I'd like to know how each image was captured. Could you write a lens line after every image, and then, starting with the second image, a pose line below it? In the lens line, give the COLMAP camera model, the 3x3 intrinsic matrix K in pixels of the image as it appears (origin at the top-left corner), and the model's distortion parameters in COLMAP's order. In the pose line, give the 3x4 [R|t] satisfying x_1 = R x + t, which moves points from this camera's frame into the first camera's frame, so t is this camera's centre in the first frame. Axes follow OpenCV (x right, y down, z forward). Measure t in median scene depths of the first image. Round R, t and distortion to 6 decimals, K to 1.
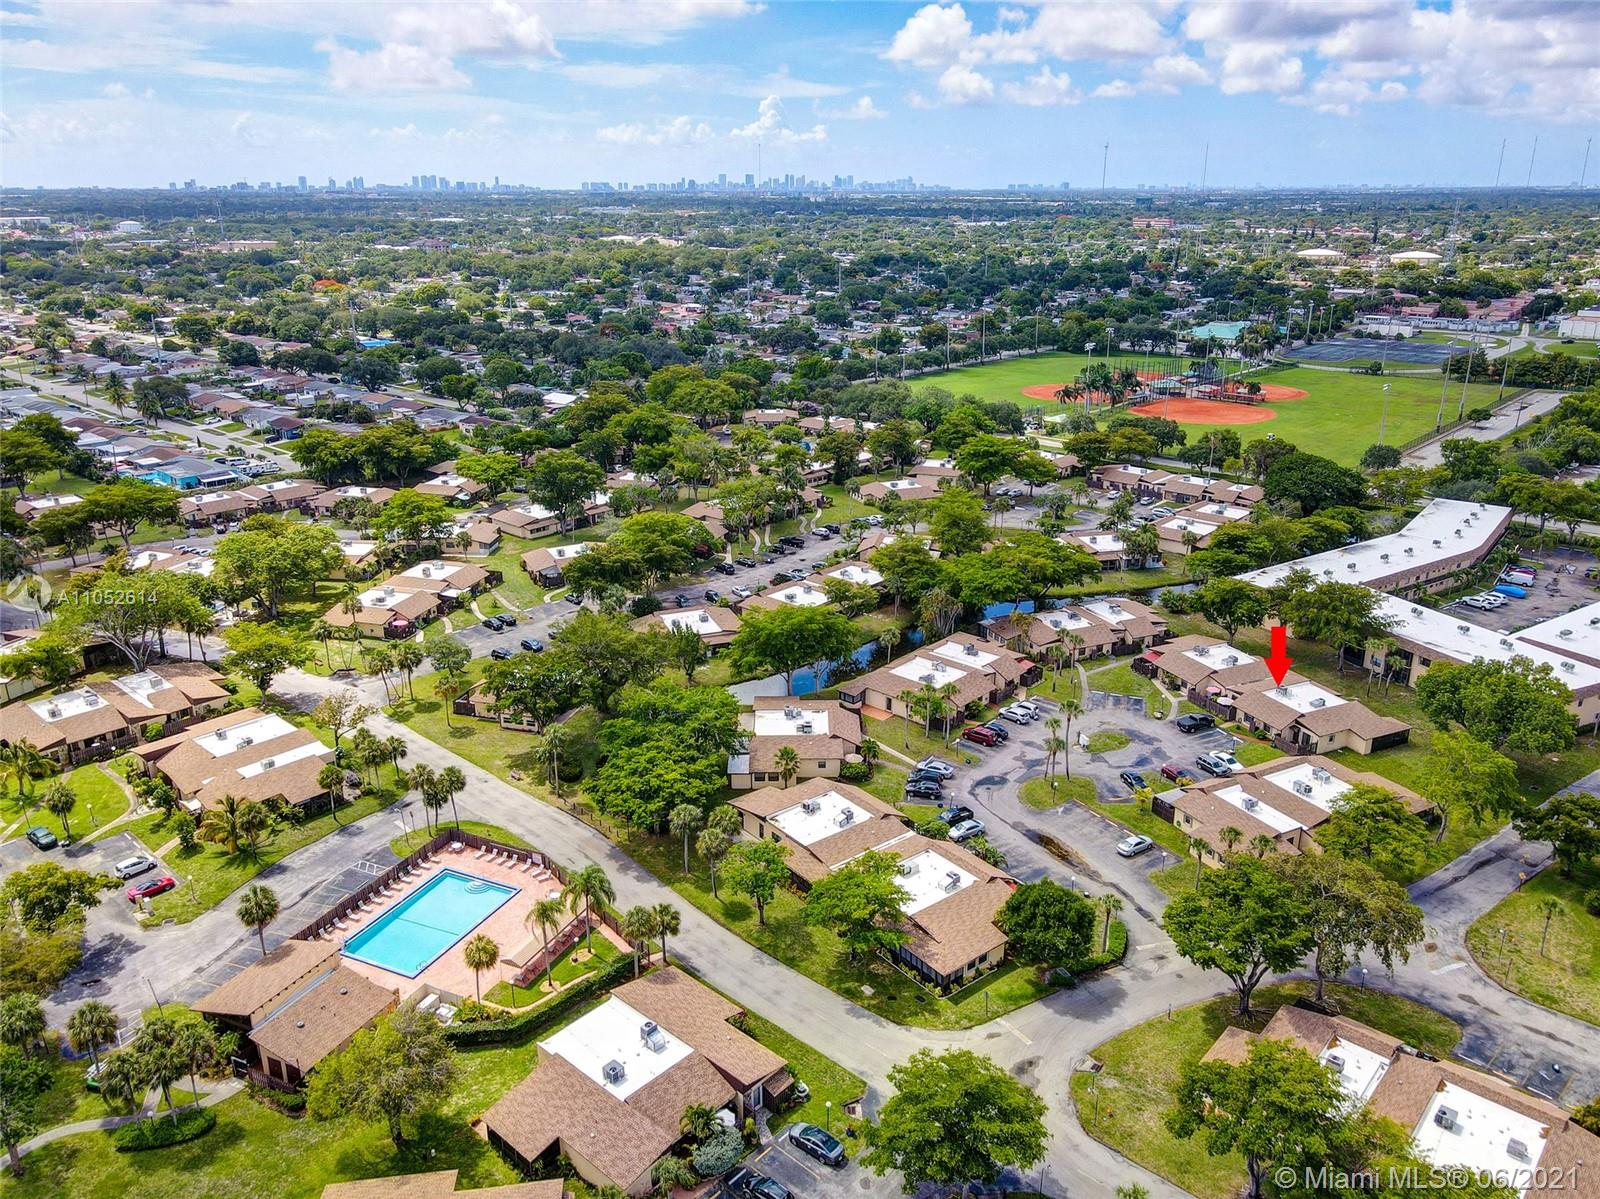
lens RADIAL K [[1180.8, 0, 809.8], [0, 1180.8, 572.2], [0, 0, 1]] dist [0.005764, 0.005578]
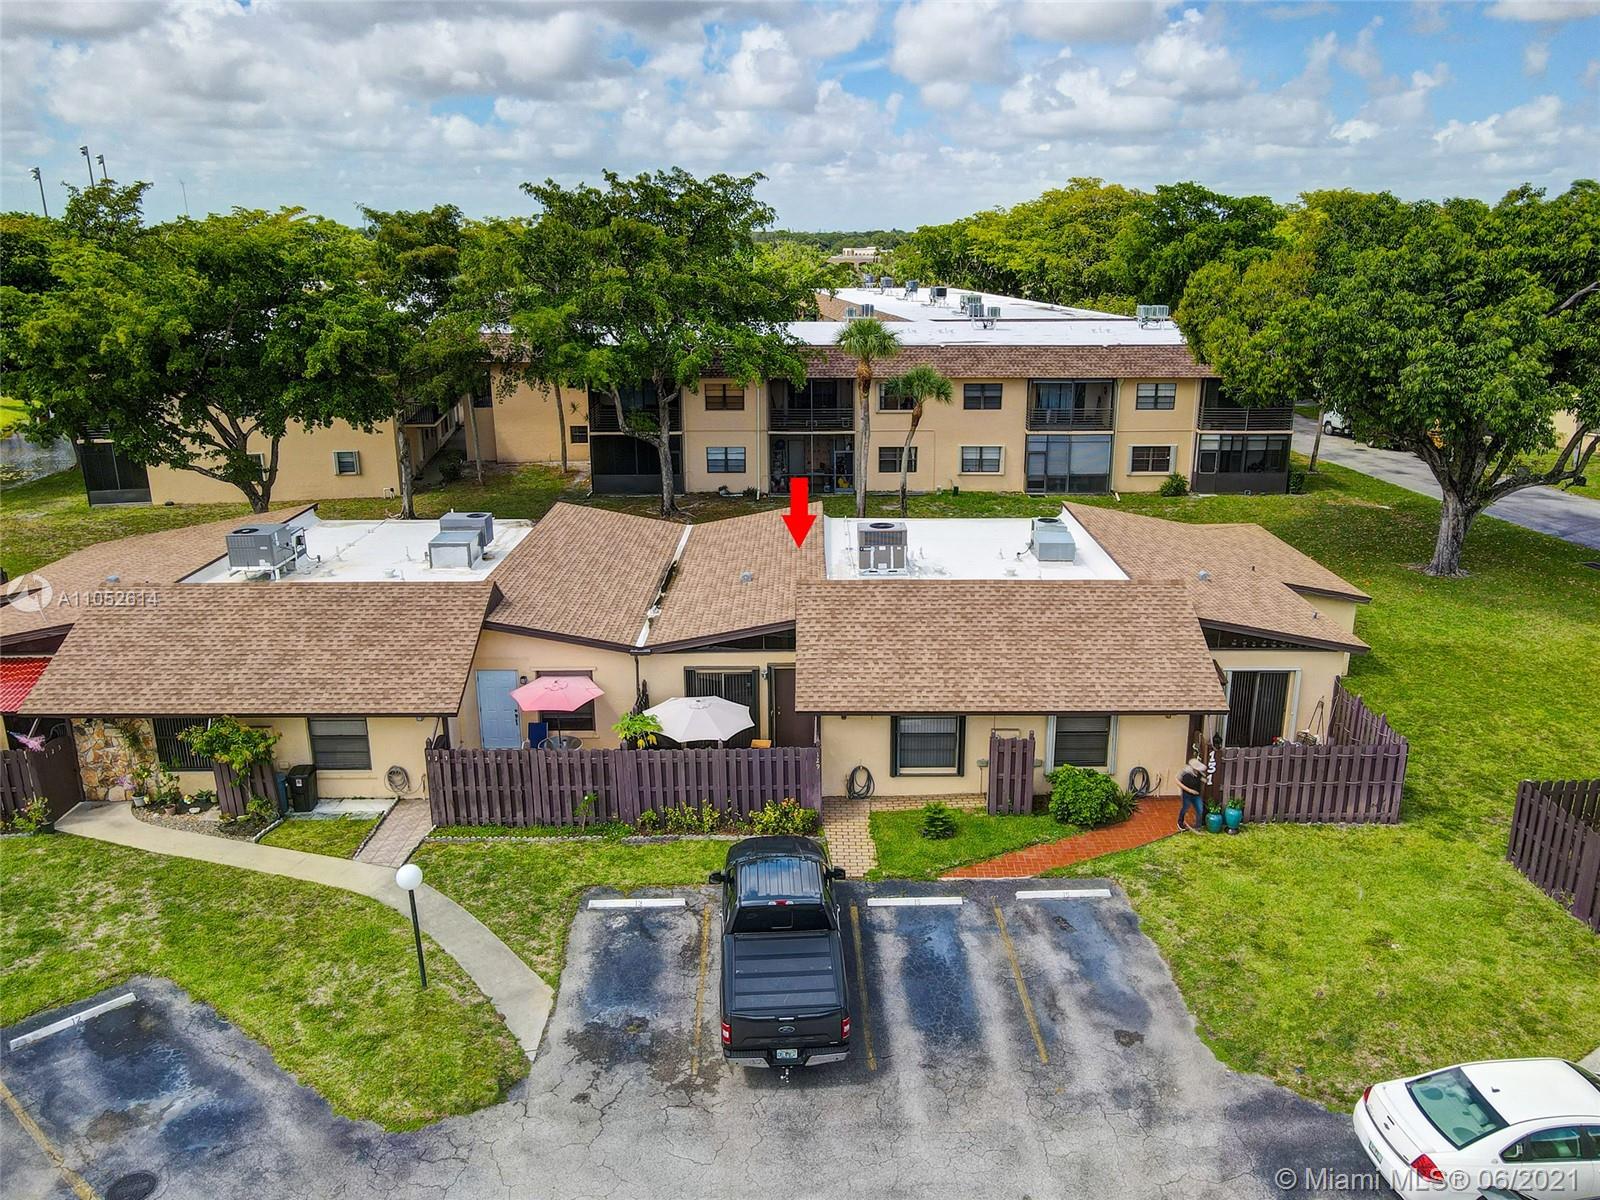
lens RADIAL K [[1177.5, 0, 812.7], [0, 1177.5, 596.6], [0, 0, 1]] dist [0.013867, 0.000054]
pose [[0.417125, -0.269782, 0.867885, 0.247723], [0.288839, 0.944770, 0.154859, 0.080848], [-0.861730, 0.186083, 0.472010, 0.998686]]
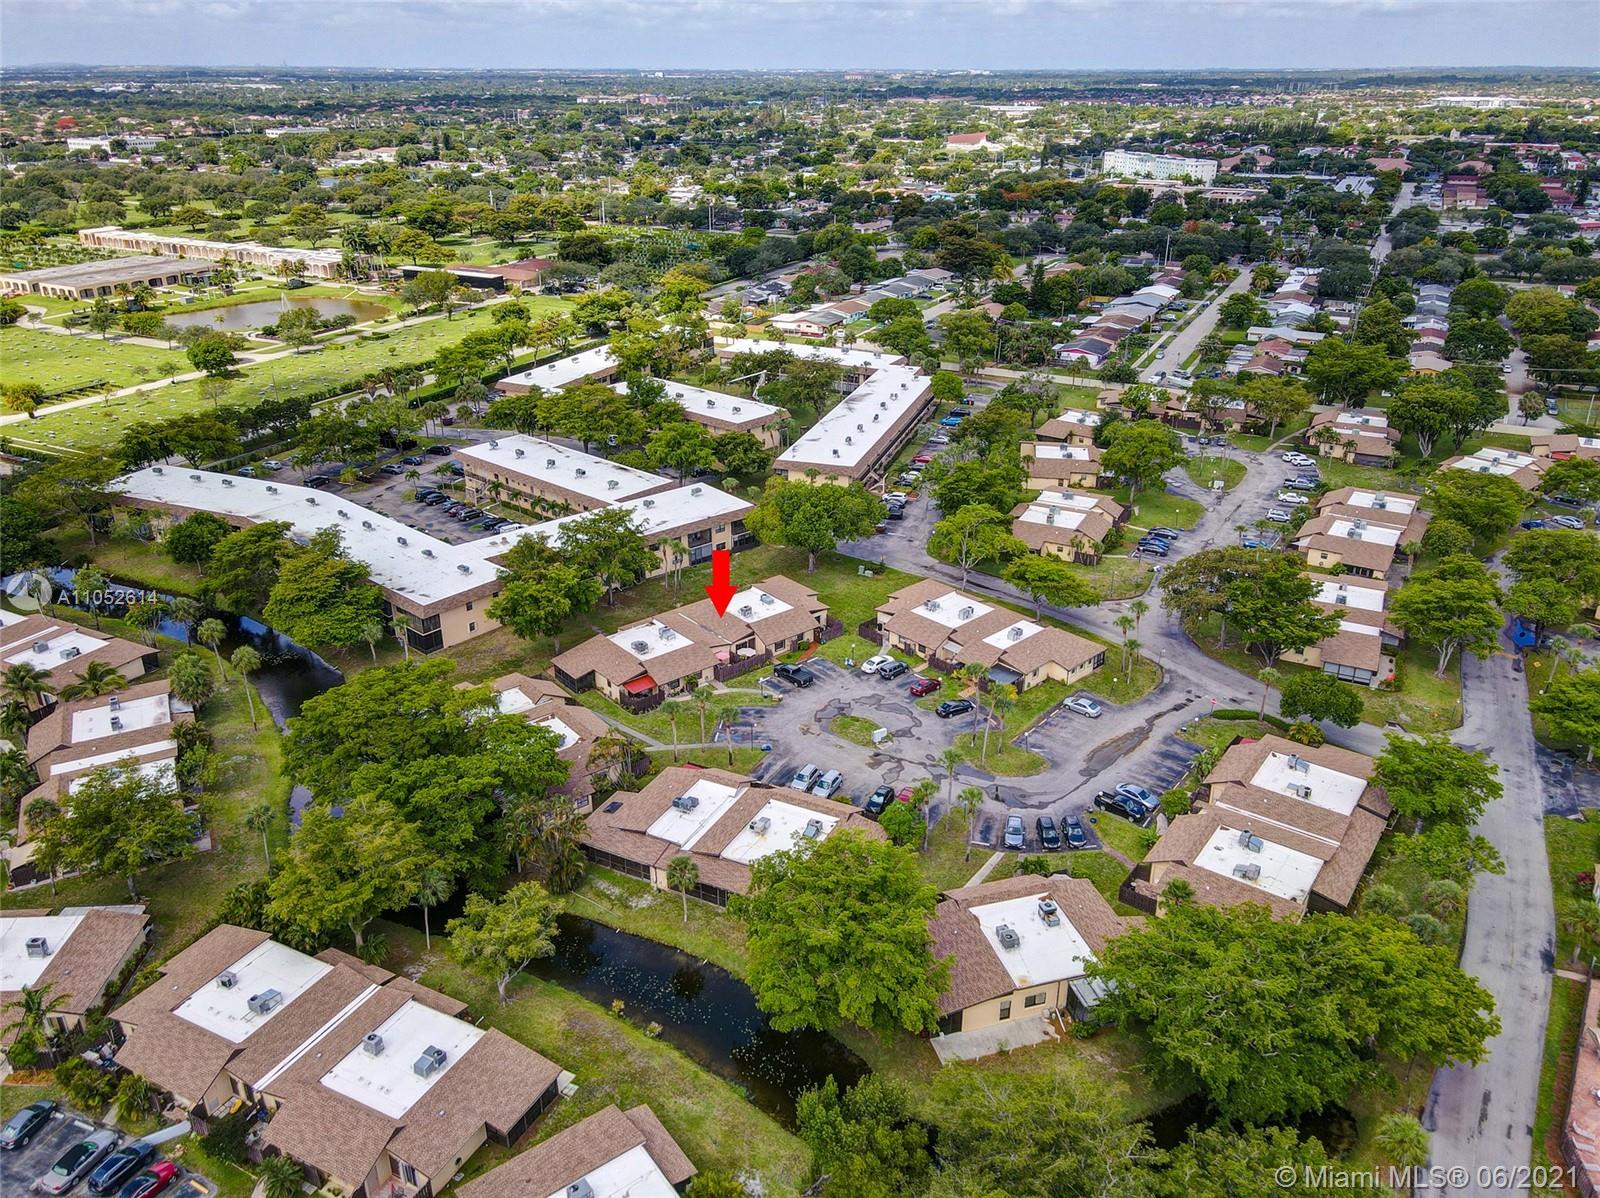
lens RADIAL K [[1197.0, 0, 800.0], [0, 1197.0, 599.0], [0, 0, 1]] dist [0.023944, 0.008848]
pose [[-0.255030, -0.399571, 0.880513, -0.490548], [0.310386, 0.828604, 0.465915, -0.370667], [-0.915762, 0.392121, -0.087297, 1.127397]]
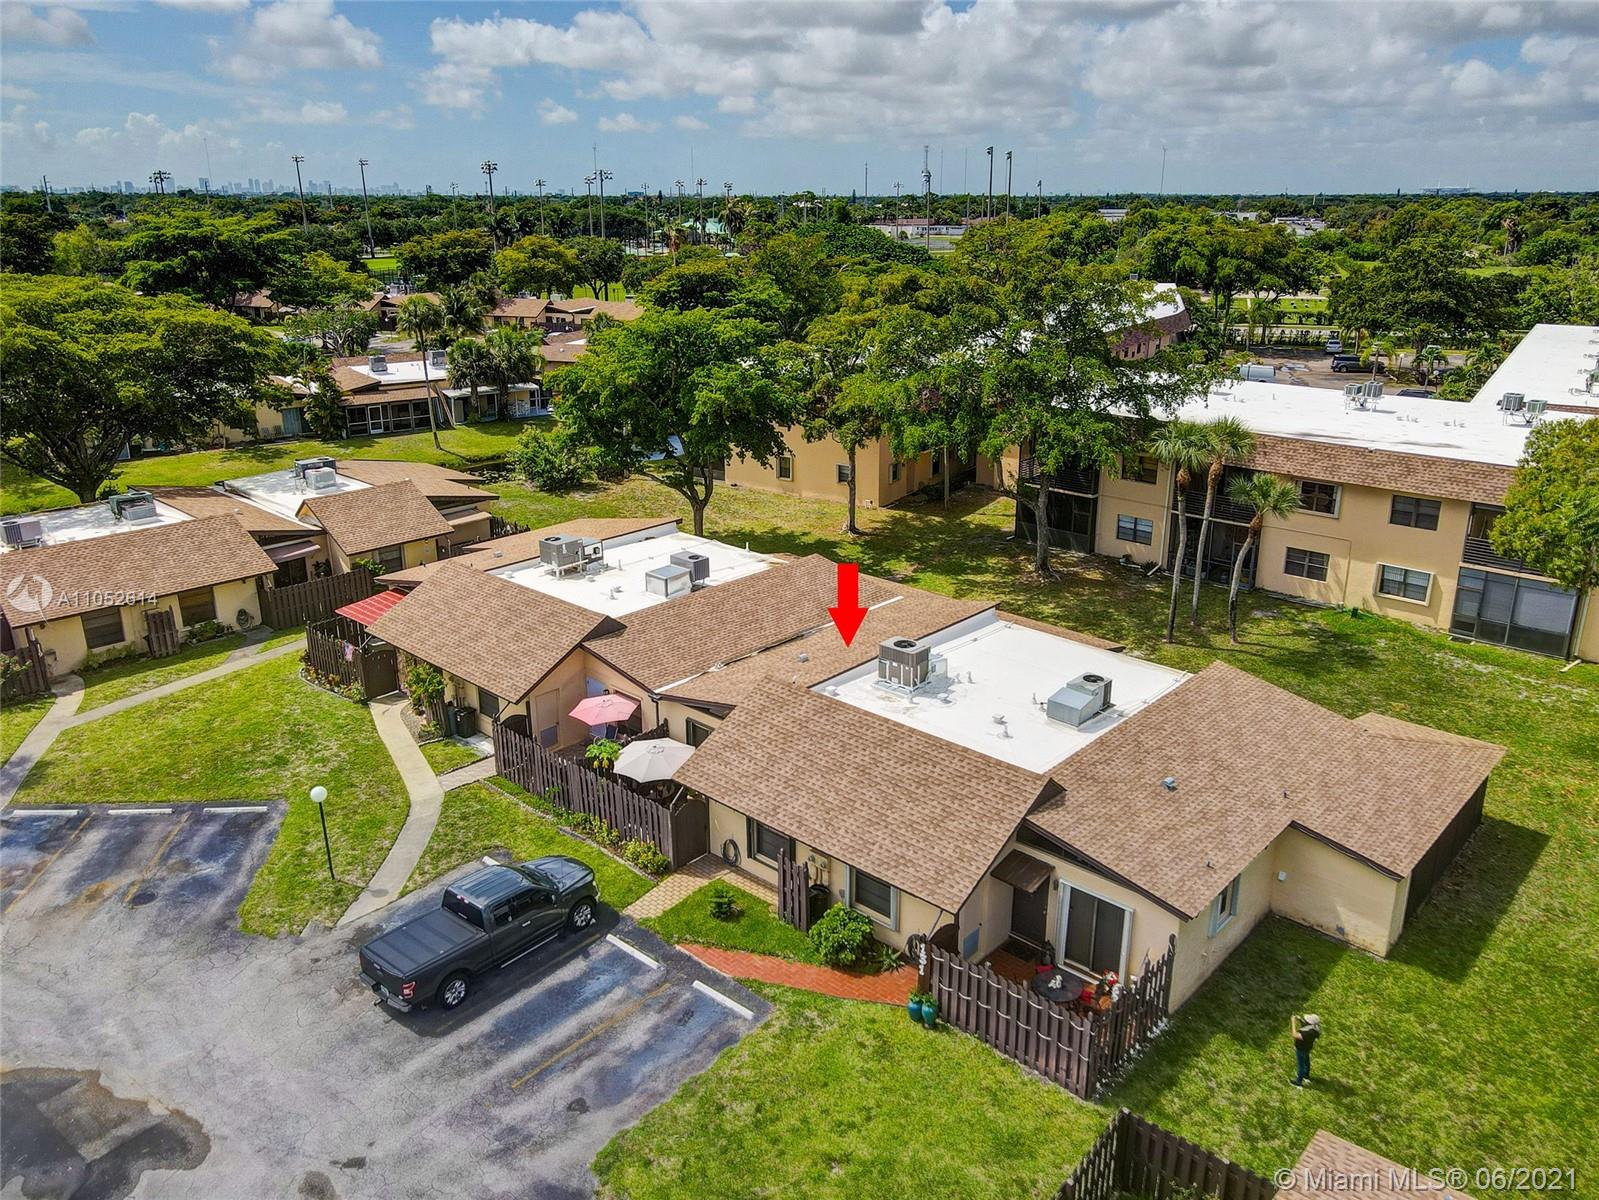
lens RADIAL K [[1161.4, 0, 811.8], [0, 1161.4, 603.8], [0, 0, 1]] dist [0.018431, -0.001277]
pose [[0.921530, -0.130069, 0.365875, 0.337001], [0.124329, 0.991462, 0.039317, 0.085885], [-0.367865, 0.009257, 0.929833, 0.884193]]
